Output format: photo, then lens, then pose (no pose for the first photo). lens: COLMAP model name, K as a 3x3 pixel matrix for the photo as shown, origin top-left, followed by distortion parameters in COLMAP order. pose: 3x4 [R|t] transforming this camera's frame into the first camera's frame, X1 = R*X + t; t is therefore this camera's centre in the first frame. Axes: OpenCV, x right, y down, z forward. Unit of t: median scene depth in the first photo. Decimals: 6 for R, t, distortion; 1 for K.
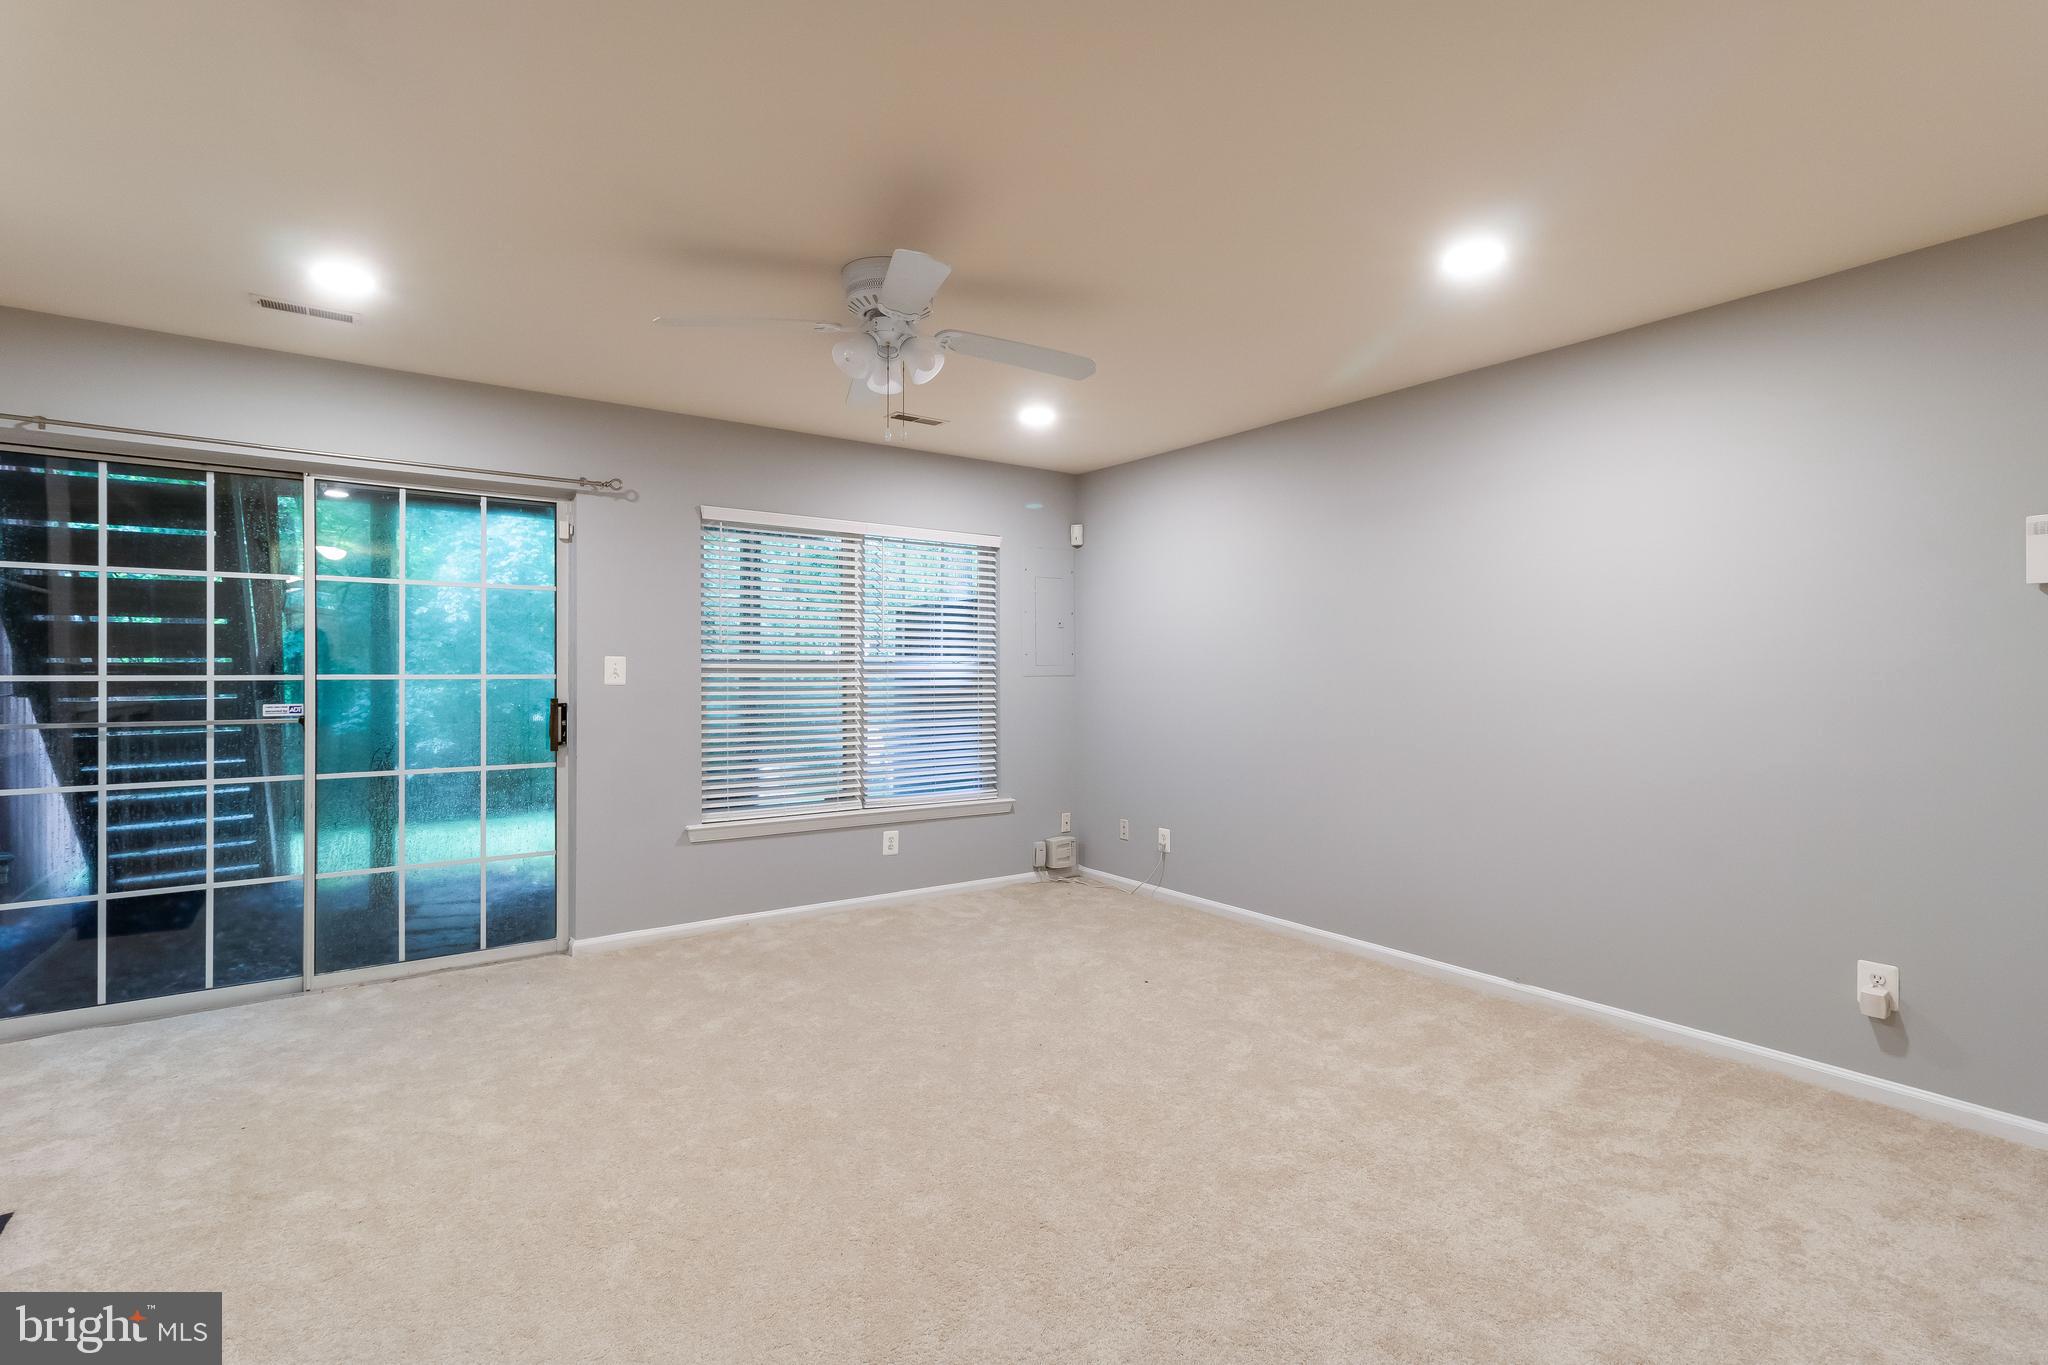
lens RADIAL K [[952.7, 0, 1024.6], [0, 952.7, 676.9], [0, 0, 1]] dist [0.003173, 0.001980]
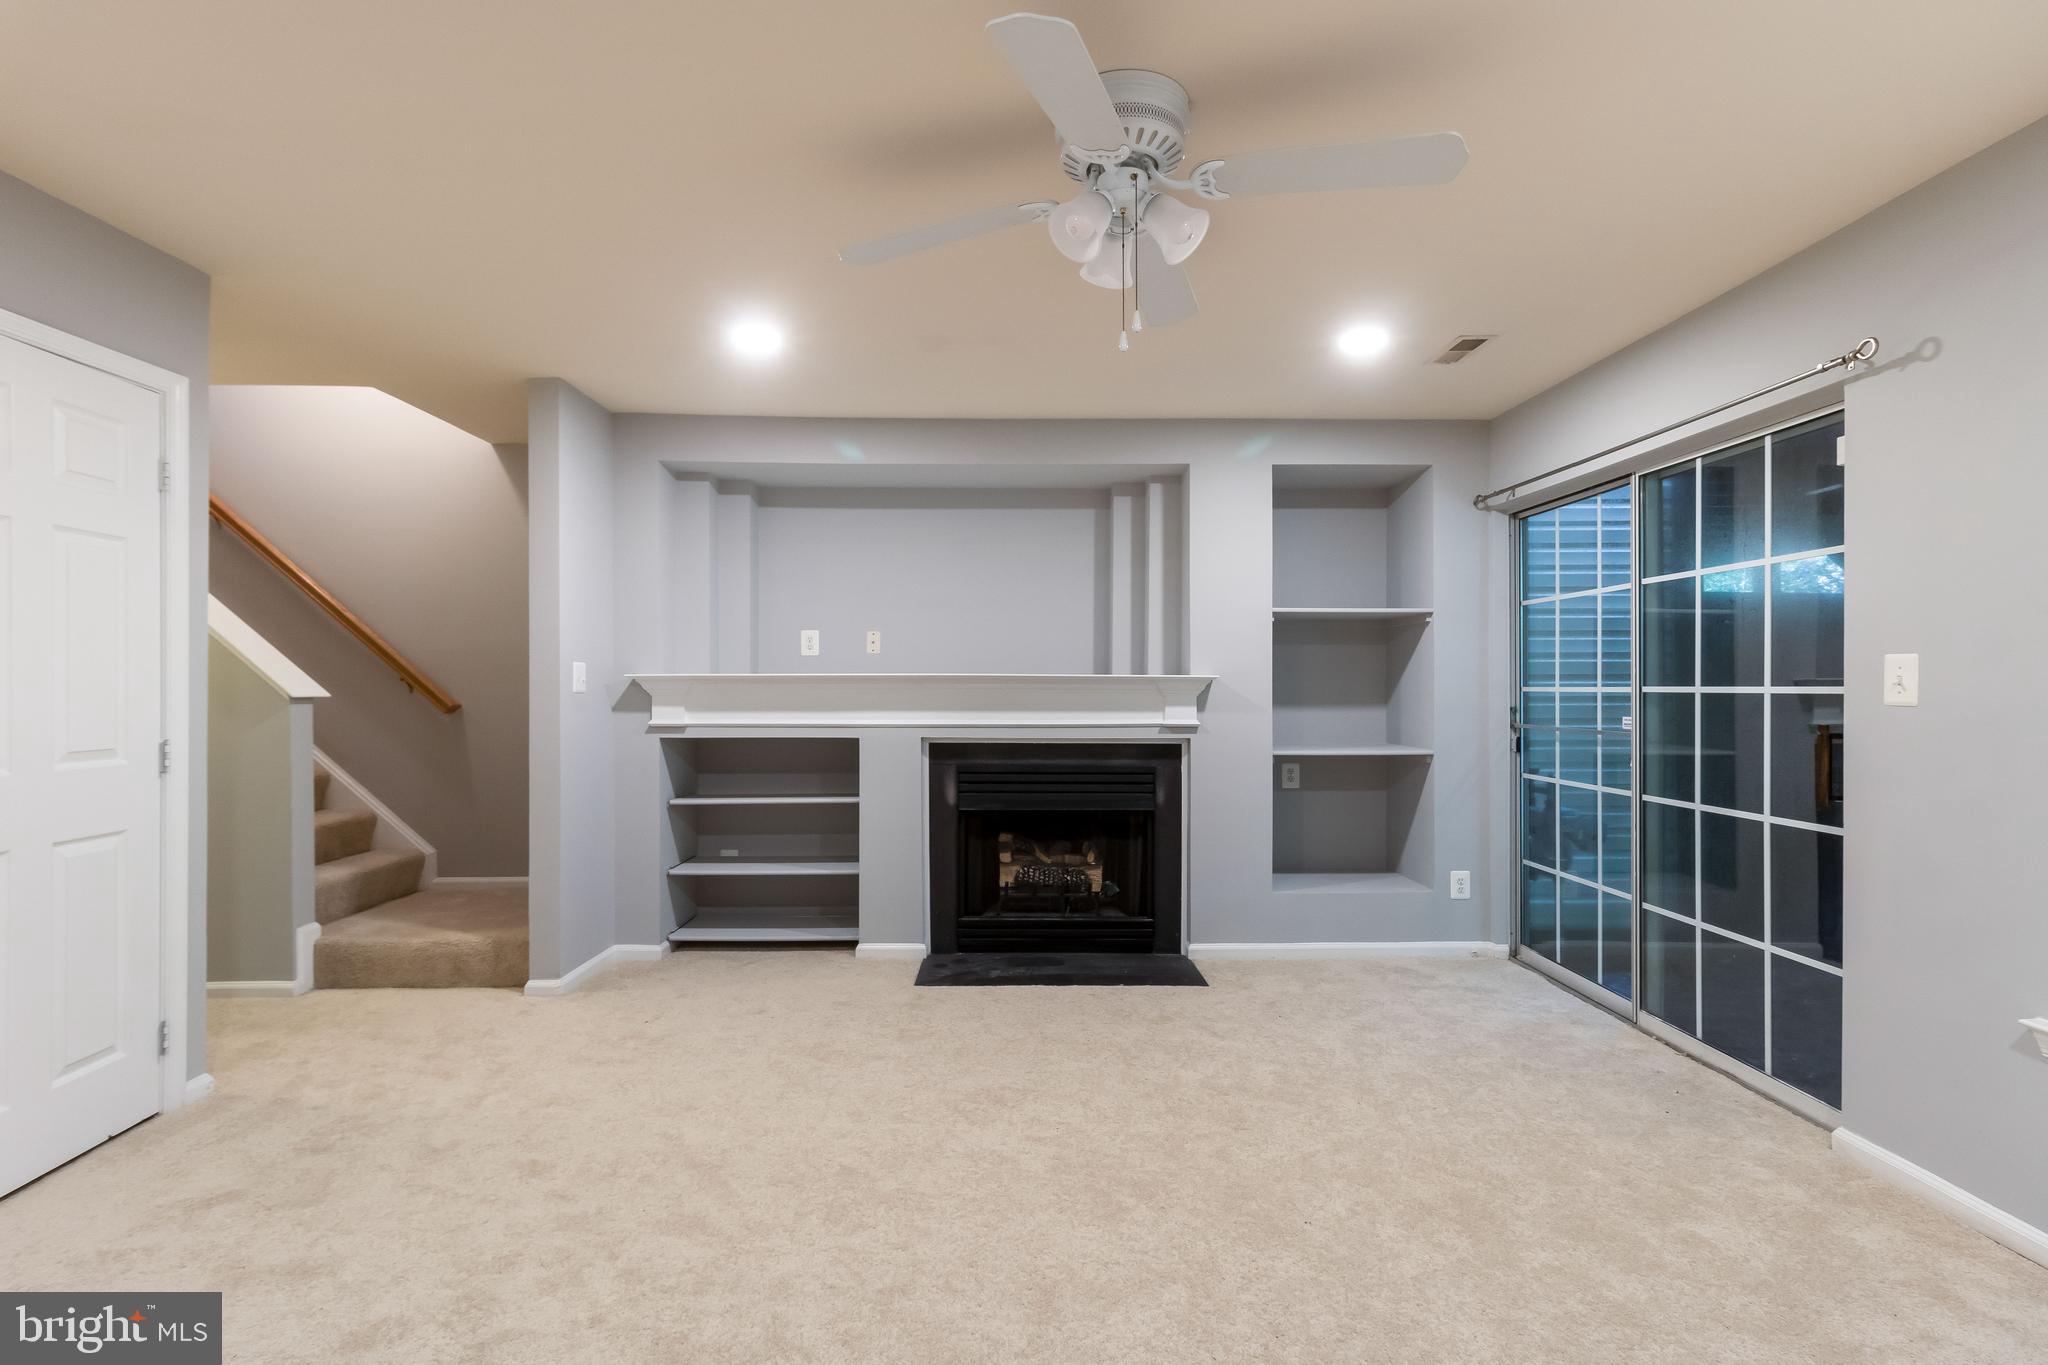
lens RADIAL K [[952.7, 0, 1022.5], [0, 952.7, 686.0], [0, 0, 1]] dist [0.003173, 0.001980]
pose [[-0.563523, -0.001904, -0.826098, 0.390646], [-0.002965, 0.999996, -0.000282, -0.000630], [0.826095, 0.002291, -0.563526, 1.103292]]
